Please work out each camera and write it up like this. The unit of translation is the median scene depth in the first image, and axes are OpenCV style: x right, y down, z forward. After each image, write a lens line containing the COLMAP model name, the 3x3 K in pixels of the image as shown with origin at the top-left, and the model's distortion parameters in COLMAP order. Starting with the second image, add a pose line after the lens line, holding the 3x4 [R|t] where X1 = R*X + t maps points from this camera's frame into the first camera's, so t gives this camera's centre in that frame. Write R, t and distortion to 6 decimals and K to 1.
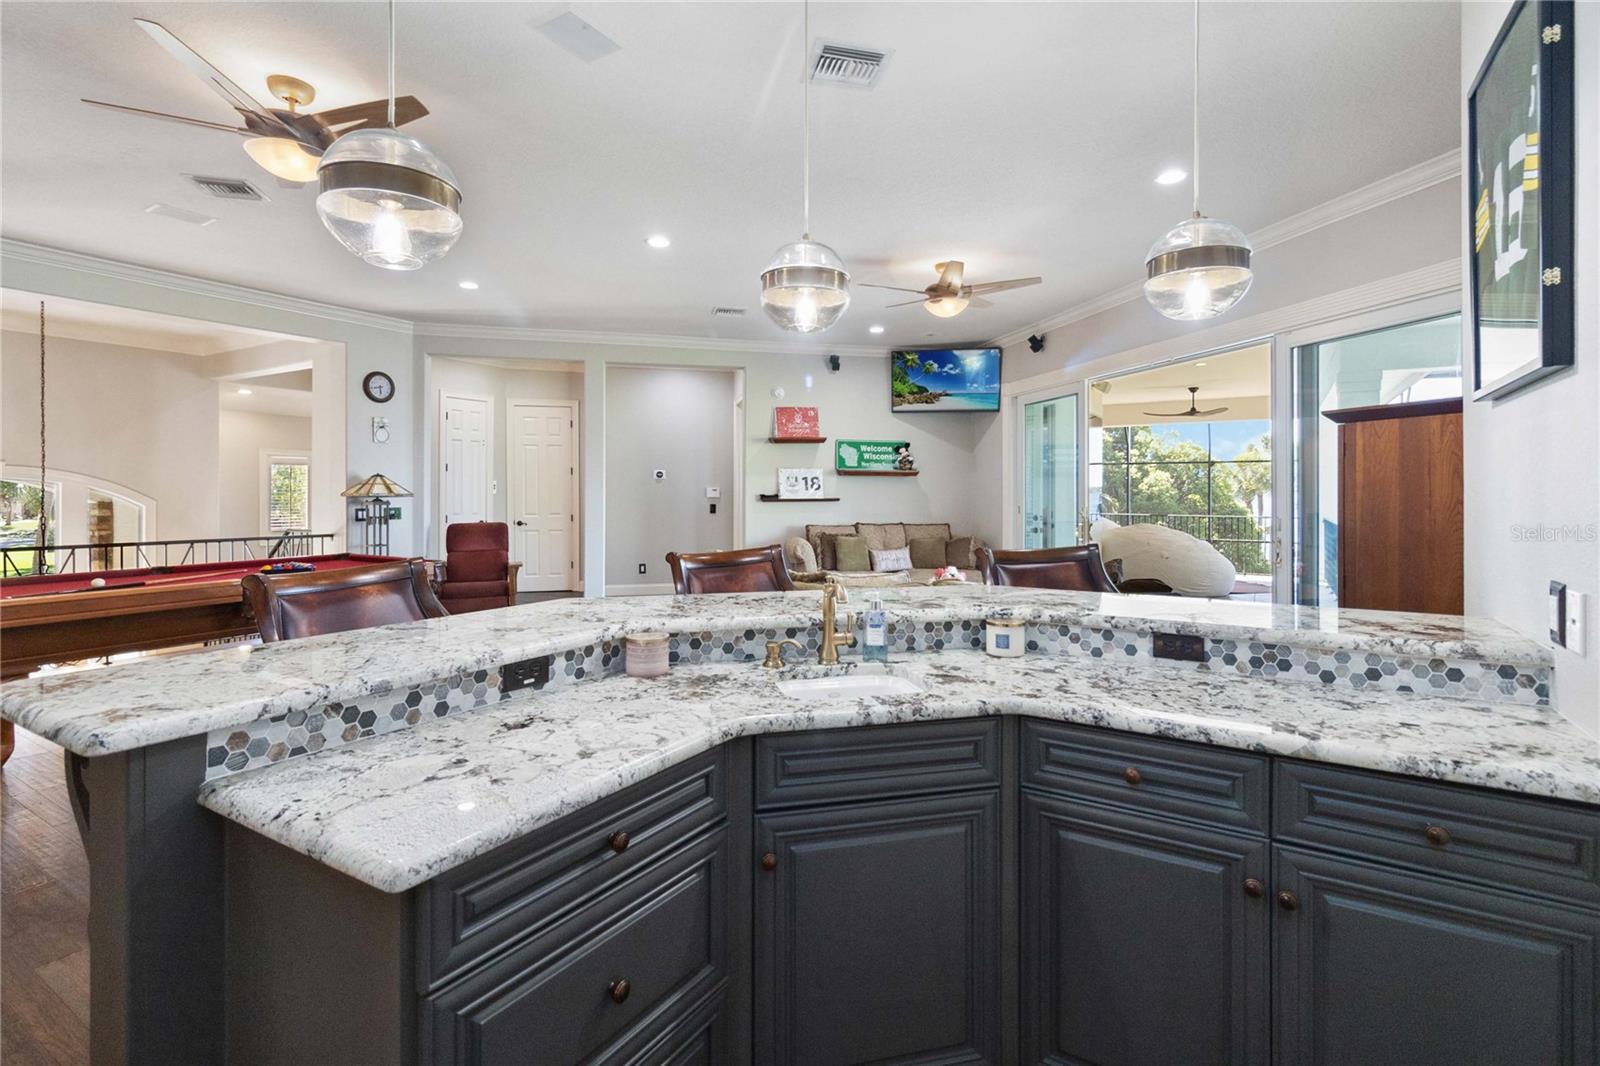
lens RADIAL K [[750.9, 0, 811.3], [0, 750.9, 495.6], [0, 0, 1]] dist [-0.000718, 0.000271]
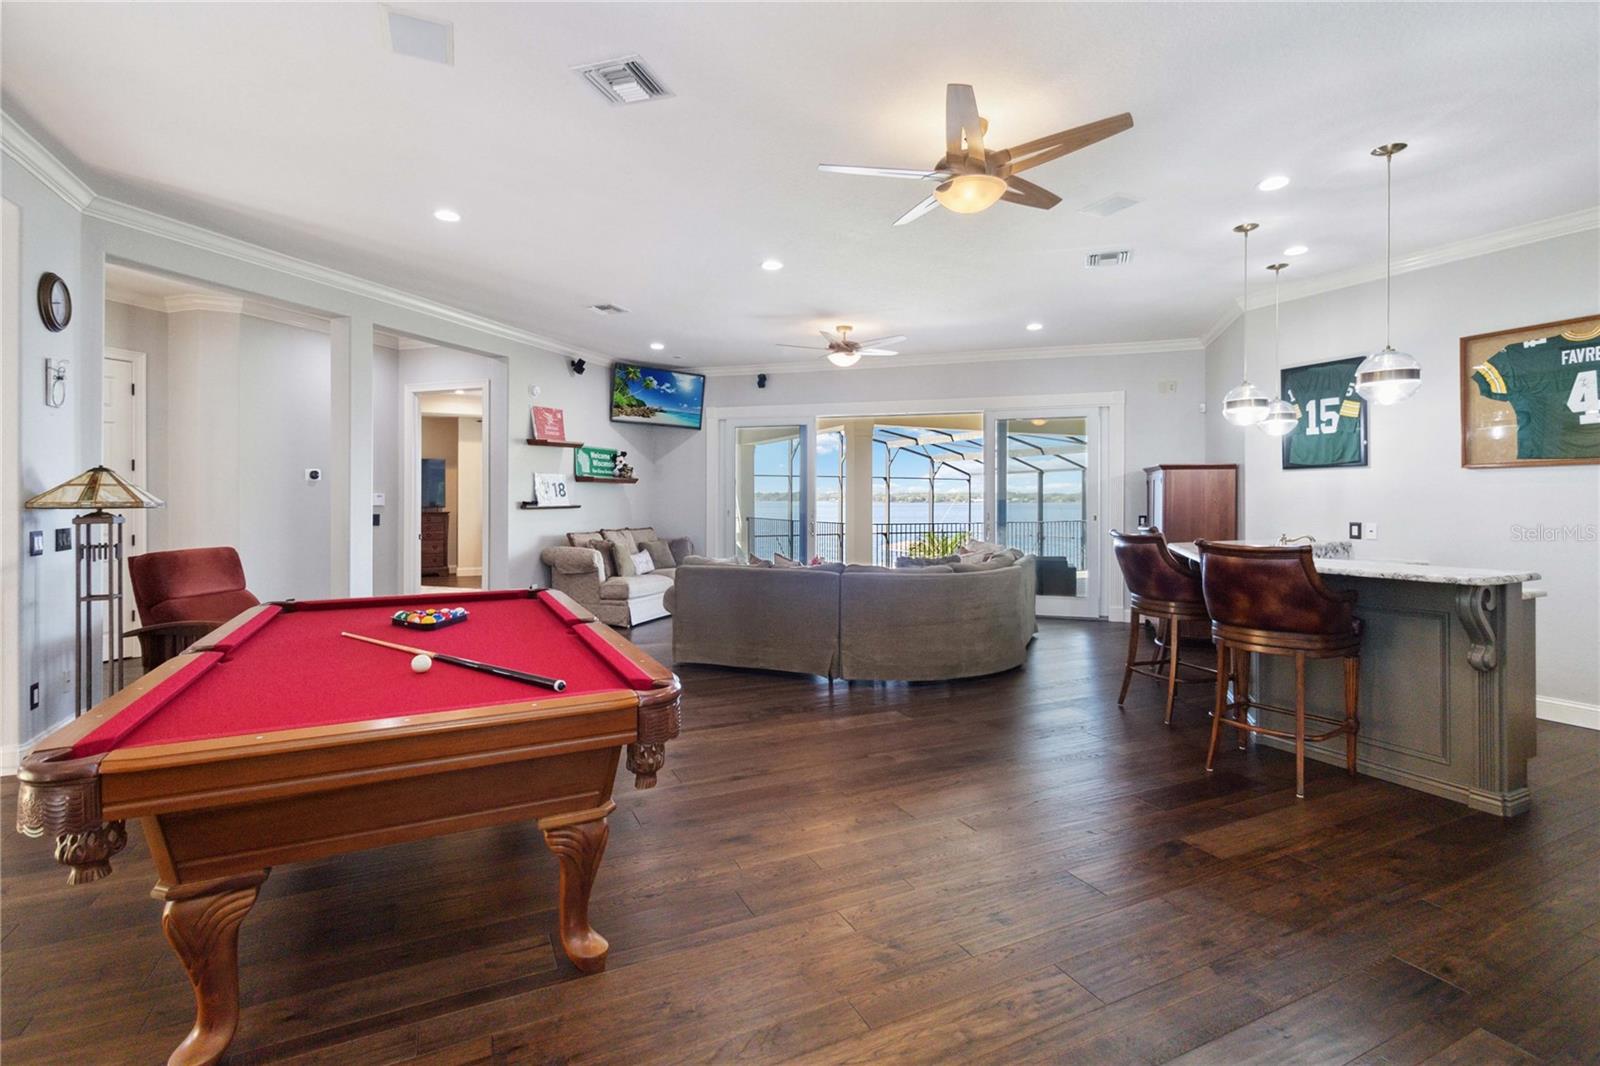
lens RADIAL K [[750.9, 0, 811.3], [0, 750.9, 495.6], [0, 0, 1]] dist [-0.000718, 0.000271]
pose [[0.531580, 0.002723, 0.847004, -0.642888], [0.004049, 0.999975, -0.005756, -0.001759], [-0.846998, 0.006489, 0.531556, 0.228051]]
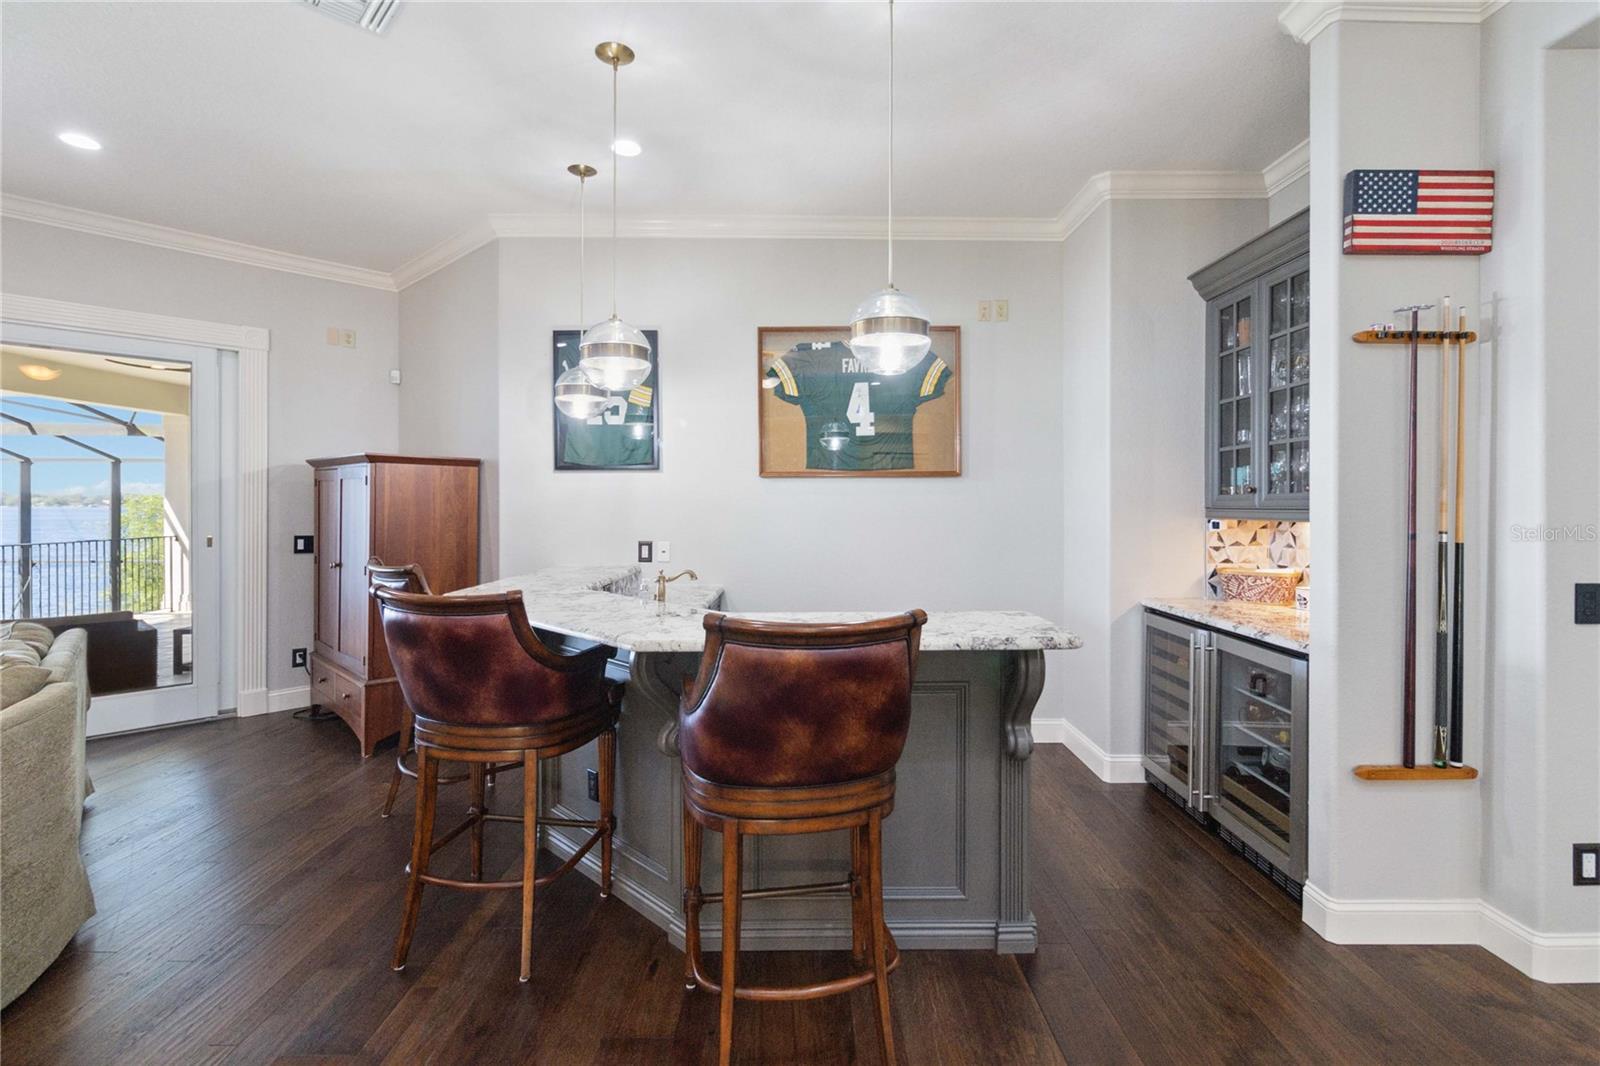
lens RADIAL K [[748.3, 0, 806.6], [0, 748.3, 509.7], [0, 0, 1]] dist [0.000046, 0.000935]
pose [[-0.530239, -0.009845, 0.847791, -0.326088], [-0.000723, 0.999937, 0.011160, -0.007651], [-0.847848, 0.005305, -0.530213, 0.352885]]
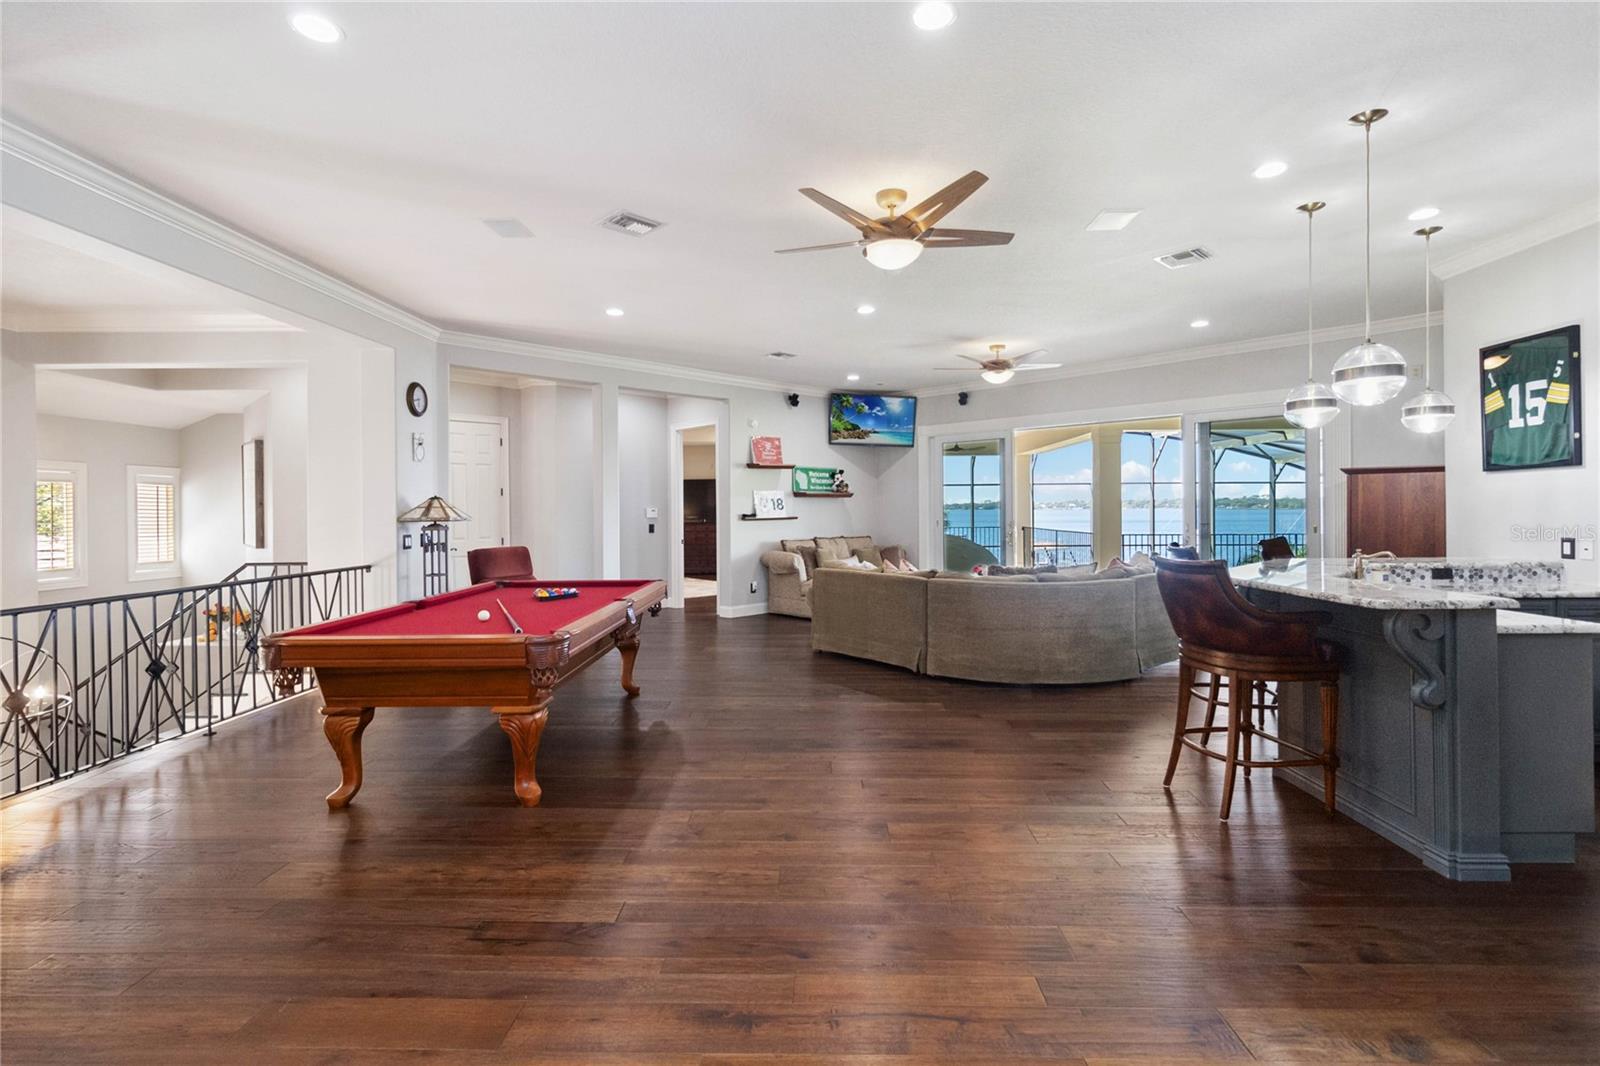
lens RADIAL K [[748.3, 0, 806.6], [0, 748.3, 509.7], [0, 0, 1]] dist [0.000046, 0.000935]
pose [[0.864114, -0.008441, 0.503225, -0.542323], [0.011352, 0.999932, -0.002720, -0.003930], [-0.503167, 0.008063, 0.864151, -0.008200]]
